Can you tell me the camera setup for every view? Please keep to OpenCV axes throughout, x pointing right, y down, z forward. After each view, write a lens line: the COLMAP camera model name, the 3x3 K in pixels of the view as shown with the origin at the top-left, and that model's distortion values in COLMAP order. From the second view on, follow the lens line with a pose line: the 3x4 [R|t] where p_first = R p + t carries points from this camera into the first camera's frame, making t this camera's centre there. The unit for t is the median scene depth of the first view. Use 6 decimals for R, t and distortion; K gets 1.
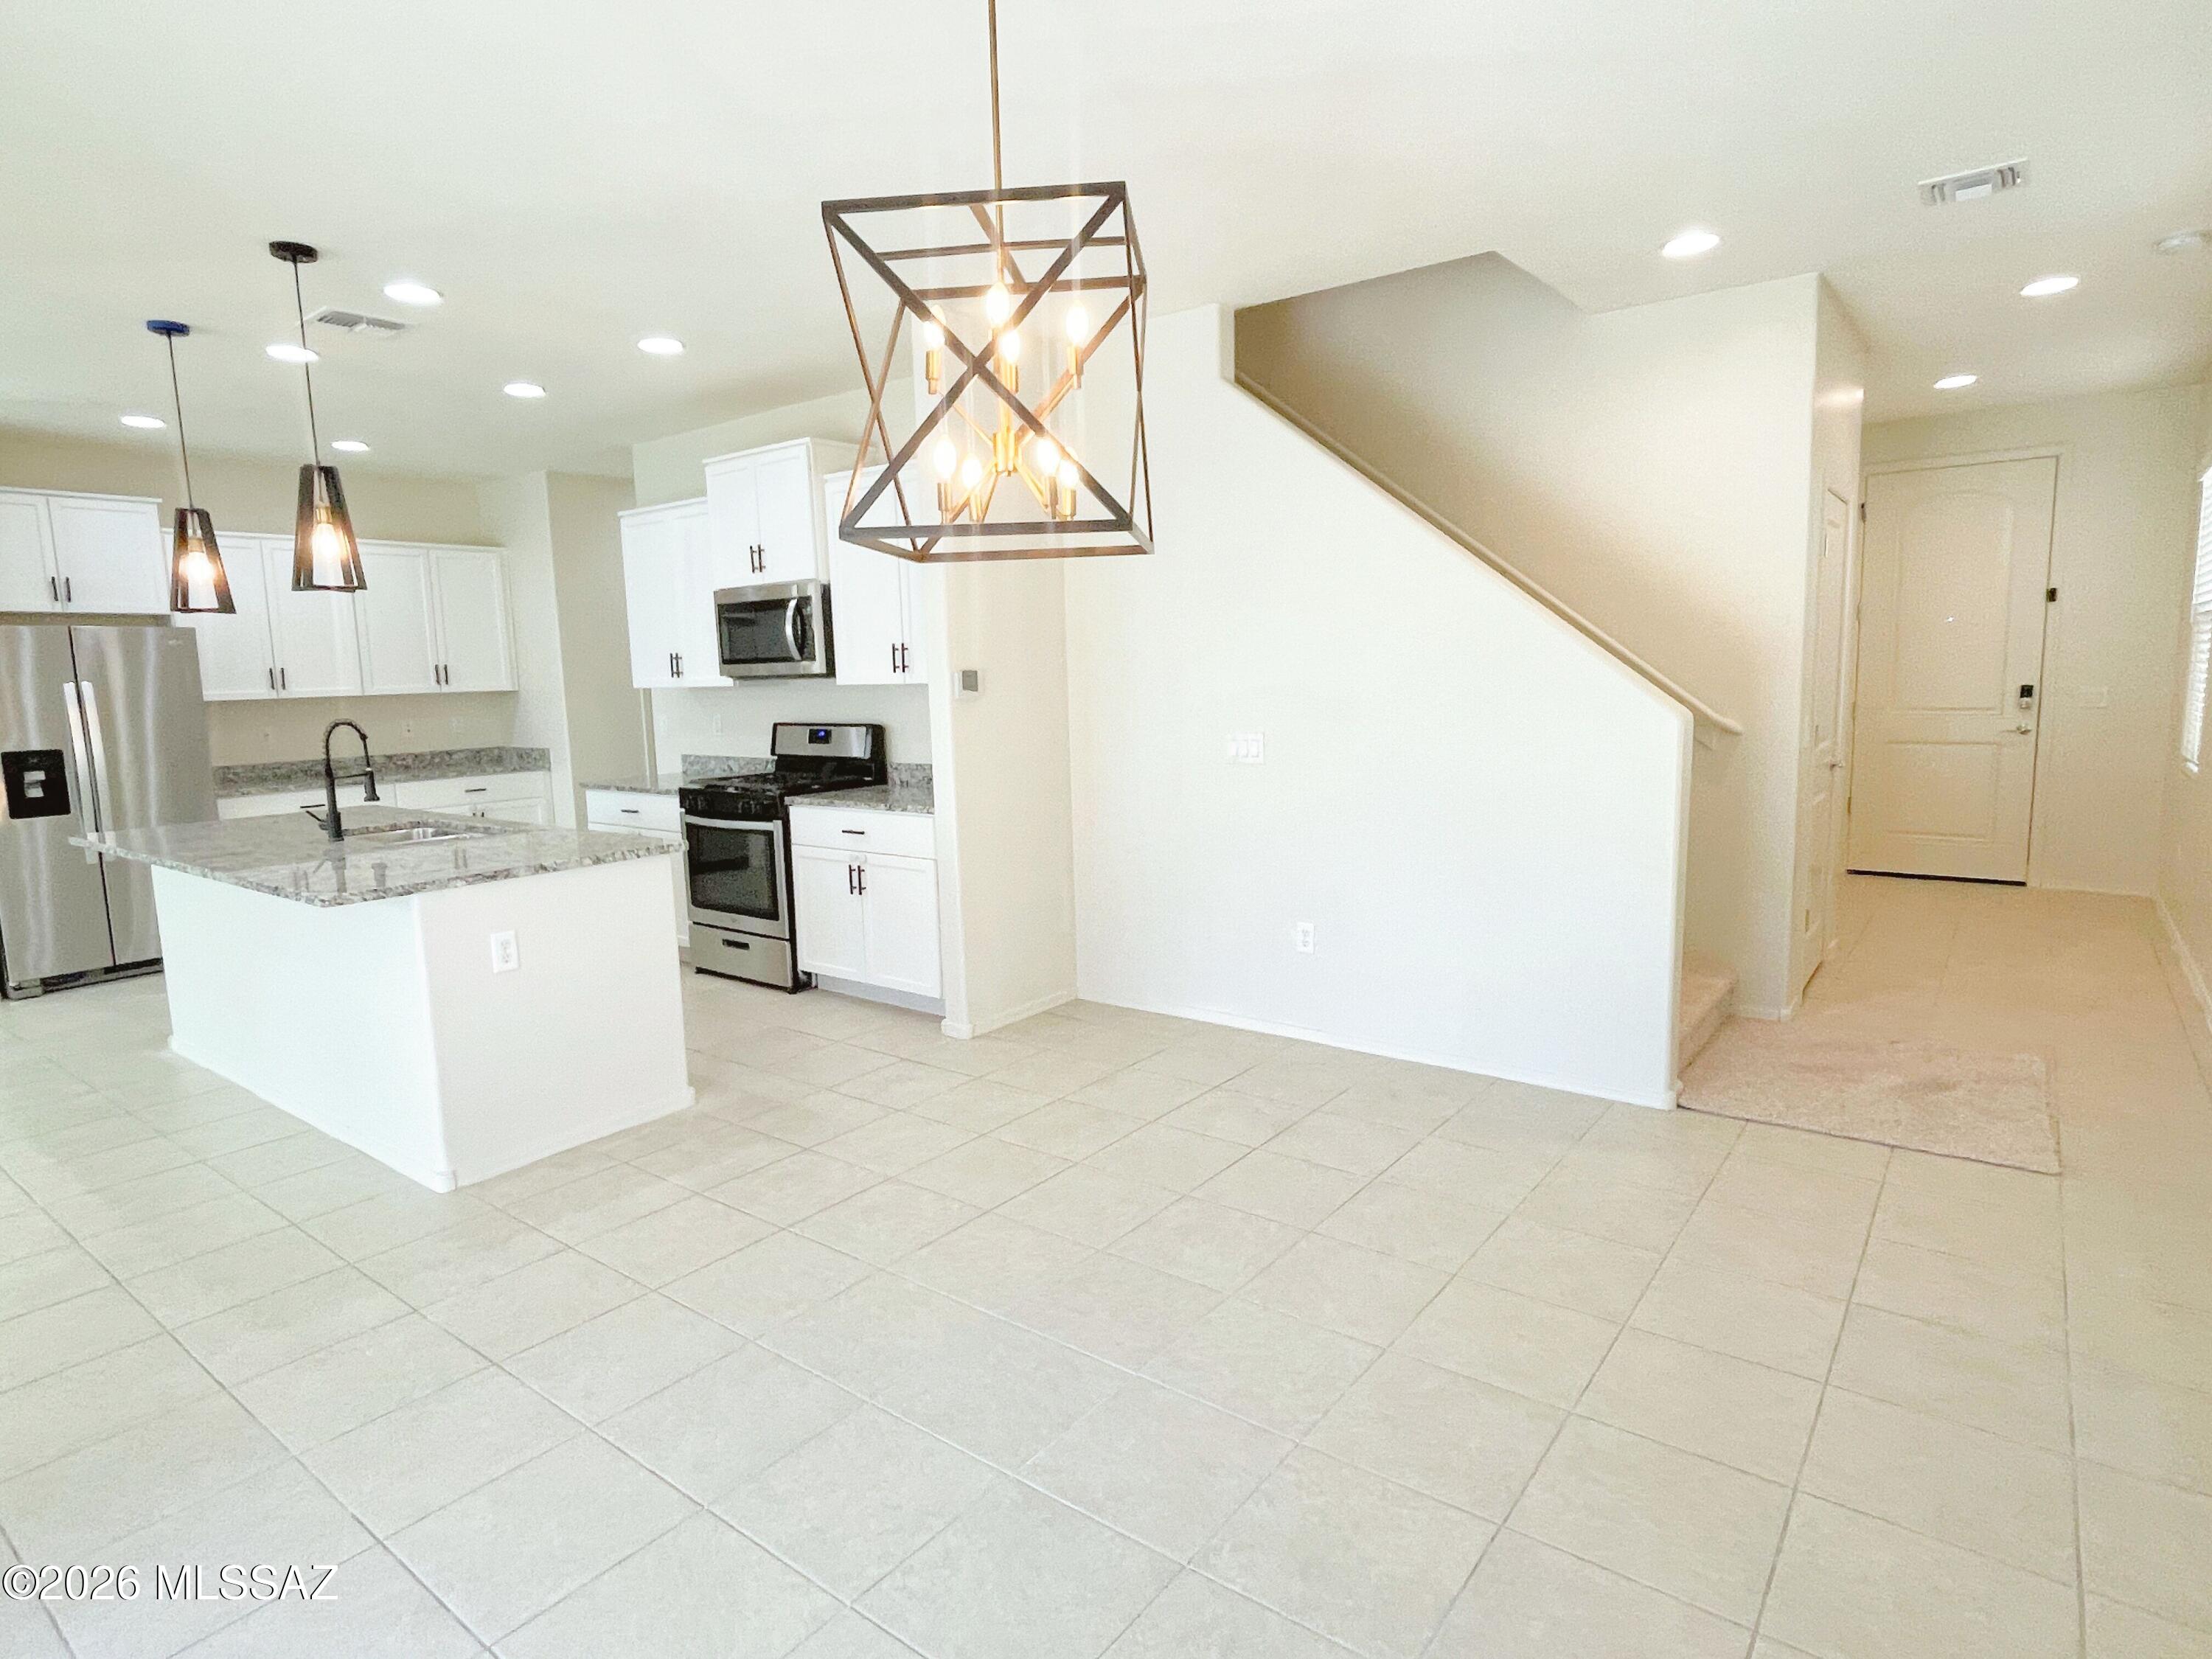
lens RADIAL K [[1203.3, 0, 1103.6], [0, 1203.3, 821.3], [0, 0, 1]] dist [-0.005077, -0.001275]
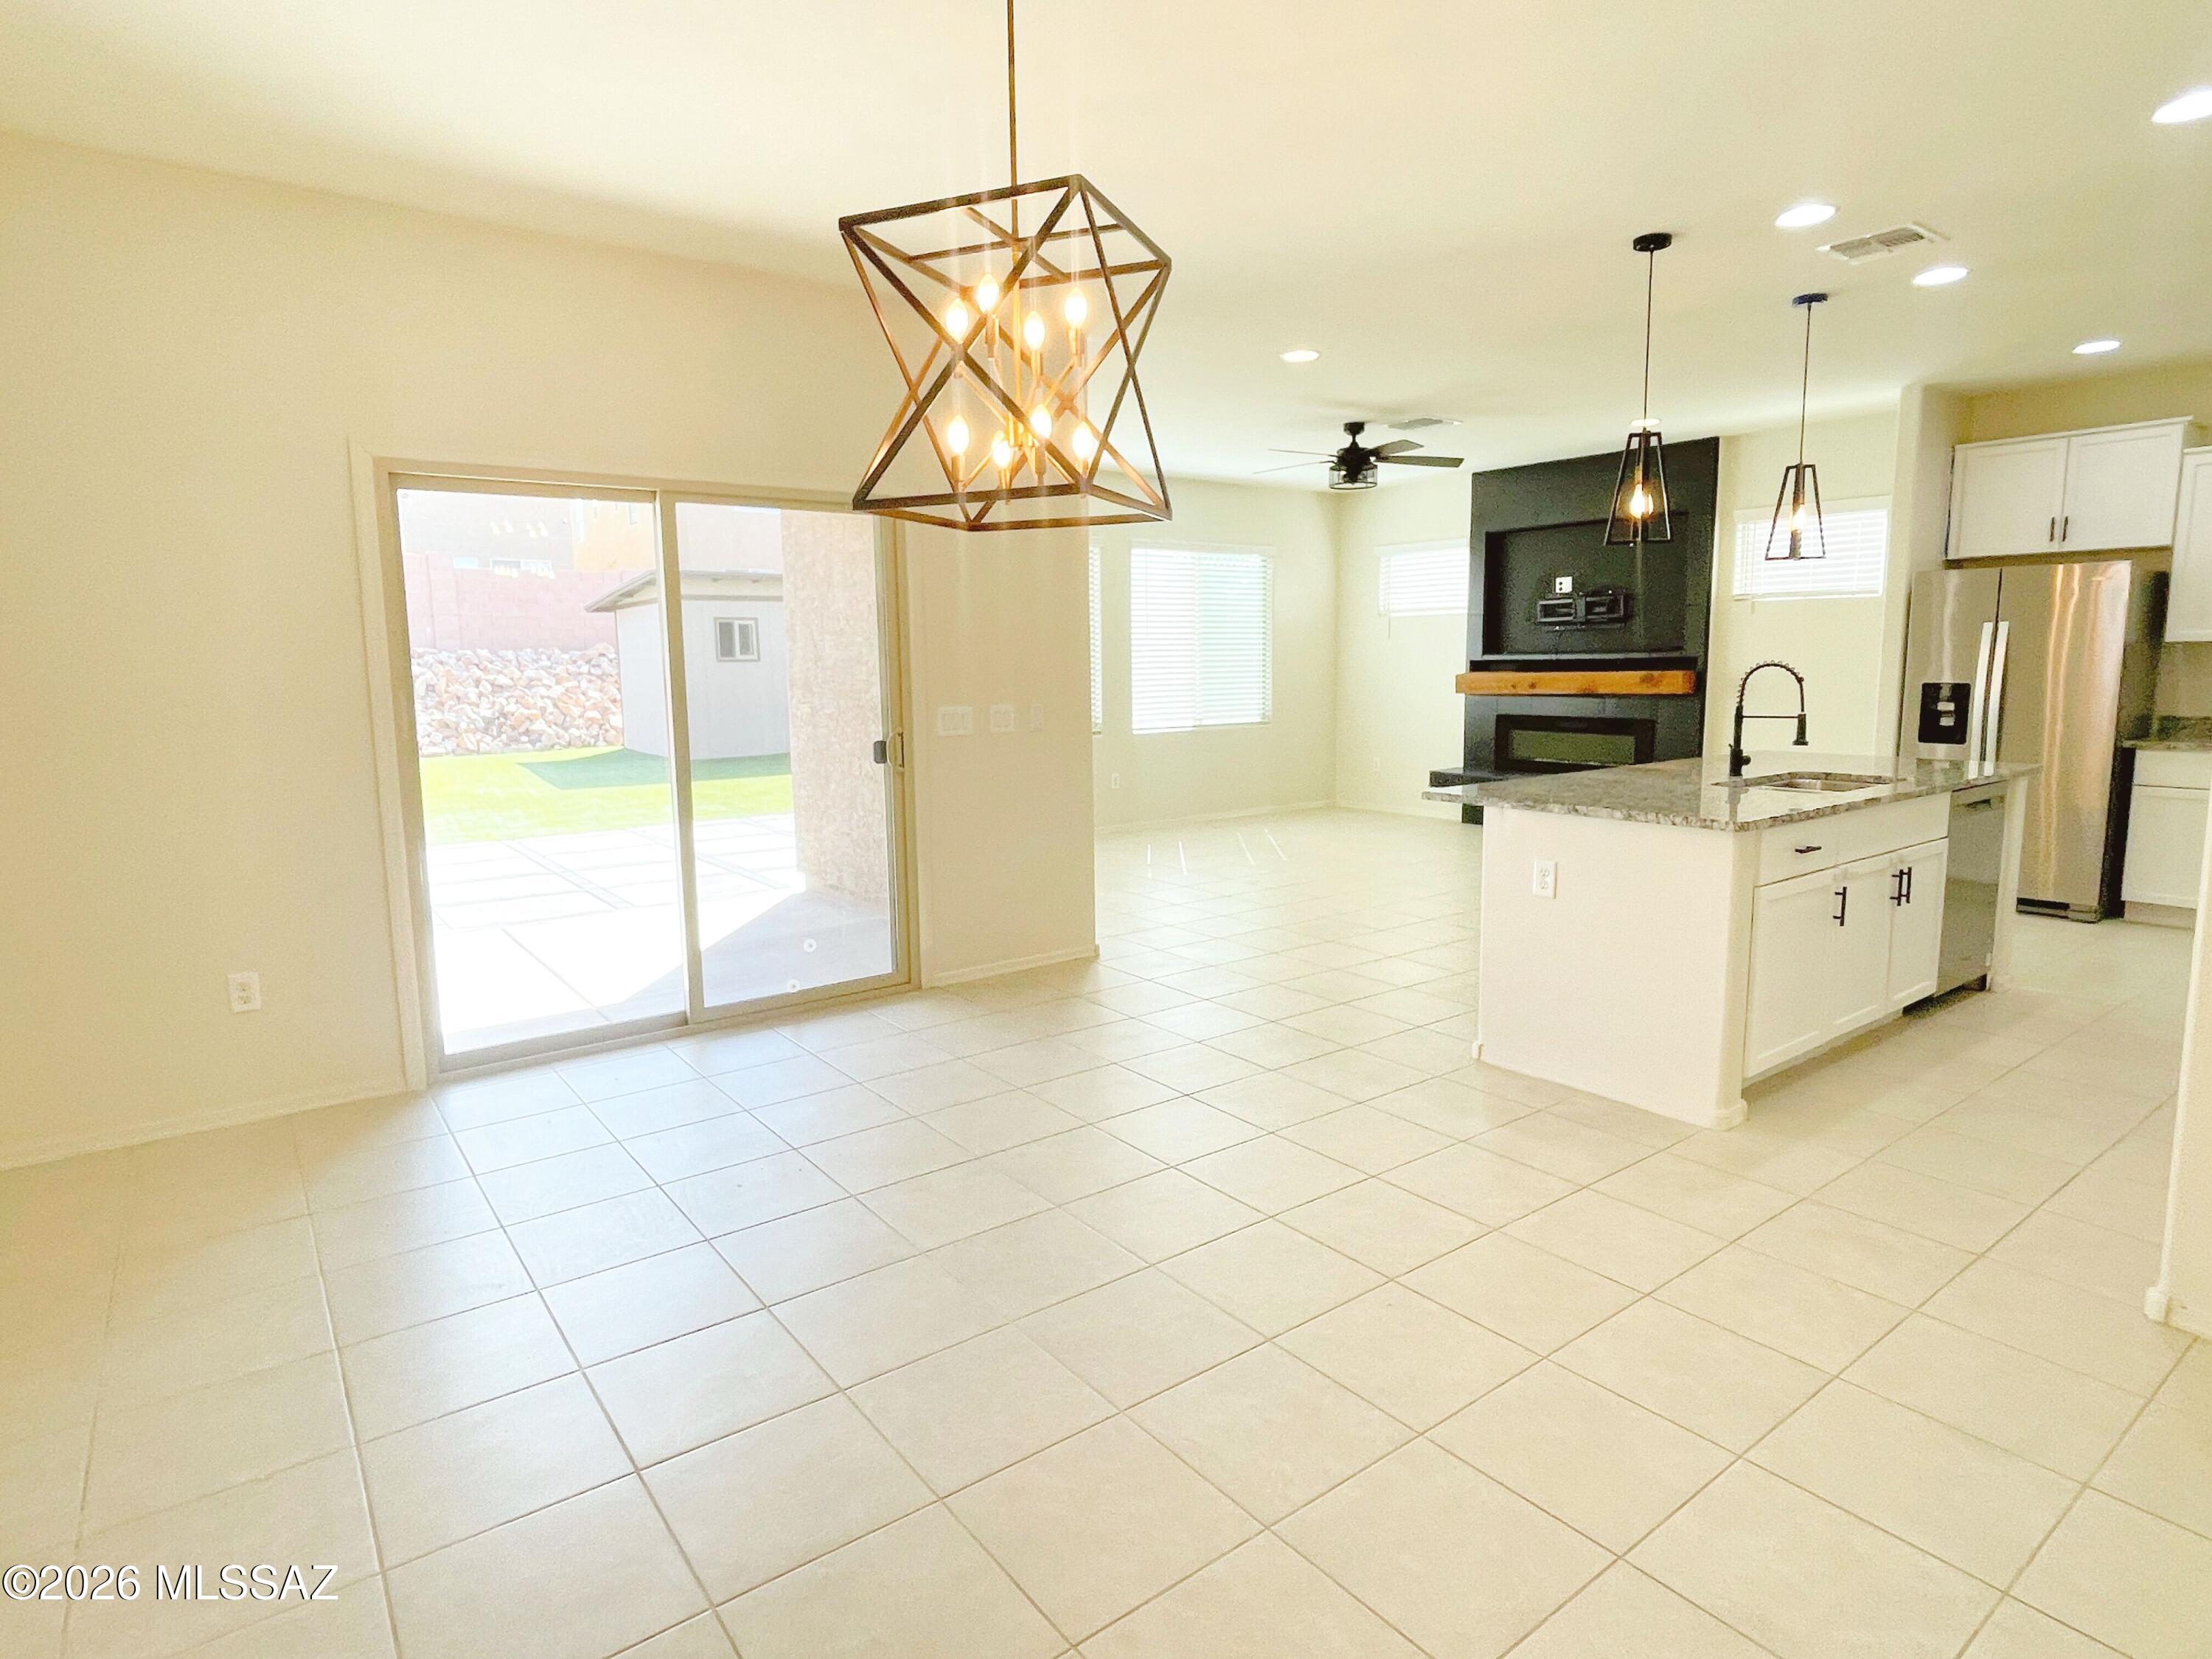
lens RADIAL K [[1203.3, 0, 1103.6], [0, 1203.3, 821.3], [0, 0, 1]] dist [-0.005077, -0.001275]
pose [[-0.269817, 0.160552, -0.949433, 0.385320], [-0.105229, 0.975180, 0.194810, -0.067808], [0.957145, 0.152471, -0.246225, 0.540763]]
